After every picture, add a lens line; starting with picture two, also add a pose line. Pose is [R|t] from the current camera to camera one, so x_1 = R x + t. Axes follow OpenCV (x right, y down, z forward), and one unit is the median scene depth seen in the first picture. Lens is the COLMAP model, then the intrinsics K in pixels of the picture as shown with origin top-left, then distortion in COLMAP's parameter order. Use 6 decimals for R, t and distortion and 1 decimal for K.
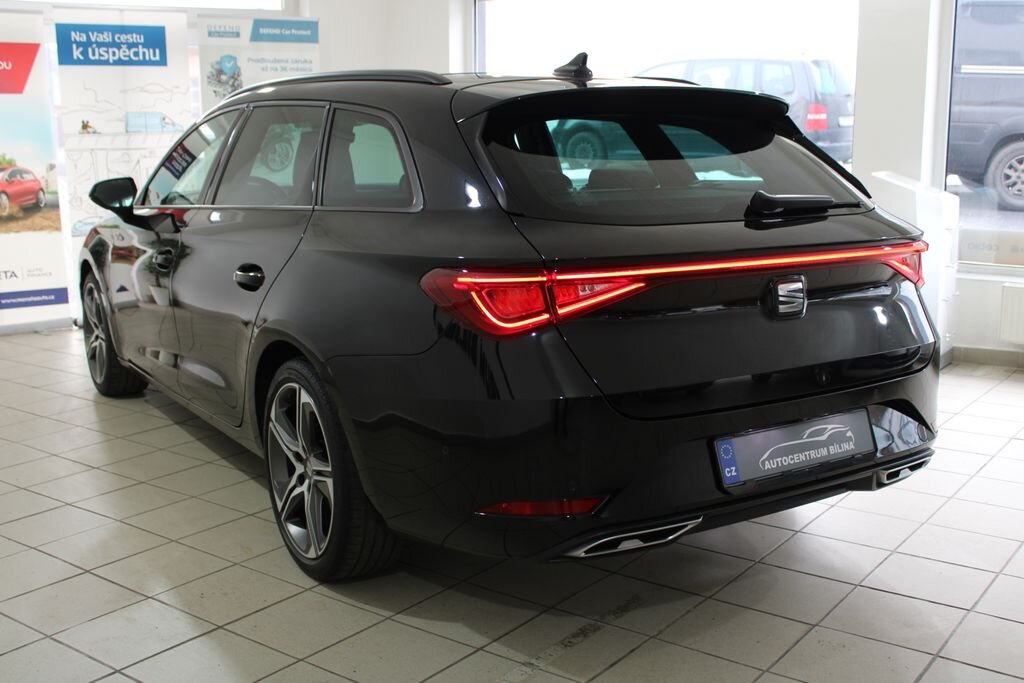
lens RADIAL K [[1152.5, 0, 510.3], [0, 1152.5, 341.1], [0, 0, 1]] dist [-0.081406, 0.000000]
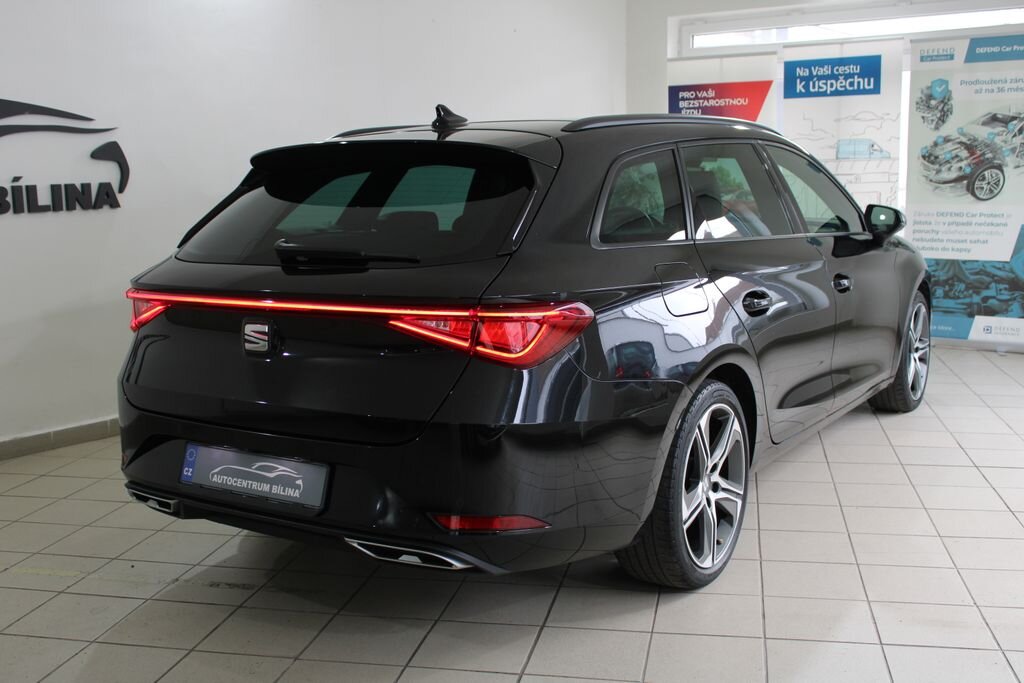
lens RADIAL K [[1152.5, 0, 508.4], [0, 1152.5, 339.2], [0, 0, 1]] dist [-0.081406, 0.000000]
pose [[0.397183, 0.133195, -0.908023, 0.532248], [-0.140086, 0.986617, 0.083448, -0.064627], [0.906985, 0.094057, 0.410526, 0.306715]]
